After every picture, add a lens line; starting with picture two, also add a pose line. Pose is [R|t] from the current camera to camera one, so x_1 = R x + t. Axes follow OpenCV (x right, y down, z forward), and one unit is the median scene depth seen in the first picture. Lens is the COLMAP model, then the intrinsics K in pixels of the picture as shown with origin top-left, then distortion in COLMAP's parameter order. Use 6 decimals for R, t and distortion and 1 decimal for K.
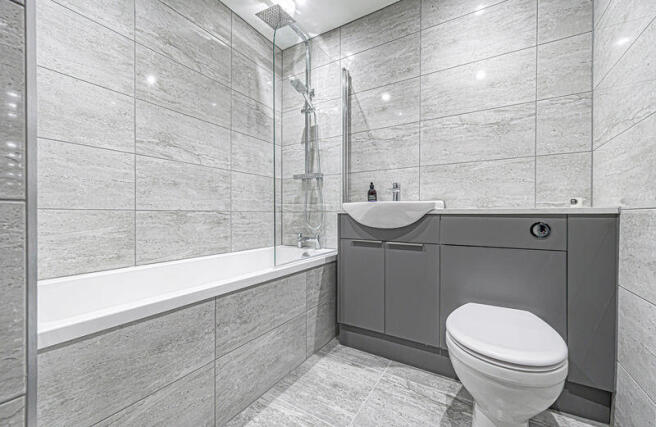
lens RADIAL K [[247.1, 0, 328.0], [0, 247.1, 213.5], [0, 0, 1]] dist [0.001288, 0.000050]
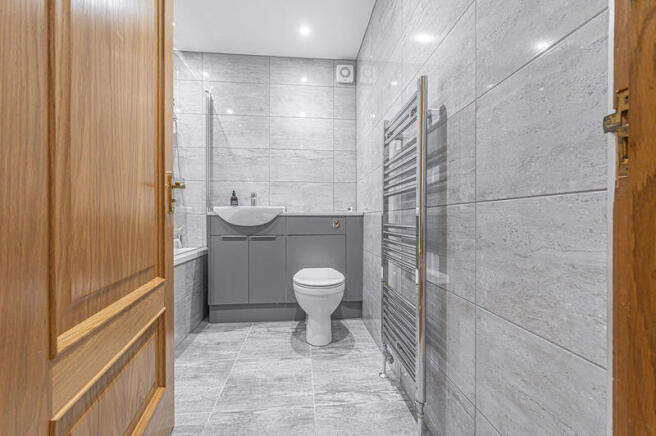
lens RADIAL K [[276.1, 0, 328.0], [0, 276.1, 218.0], [0, 0, 1]] dist [0.000373, 0.000035]
pose [[0.779740, -0.000444, 0.626104, -0.352861], [0.003027, 0.999991, -0.003061, 0.020275], [-0.626097, 0.004282, 0.779734, -0.424959]]
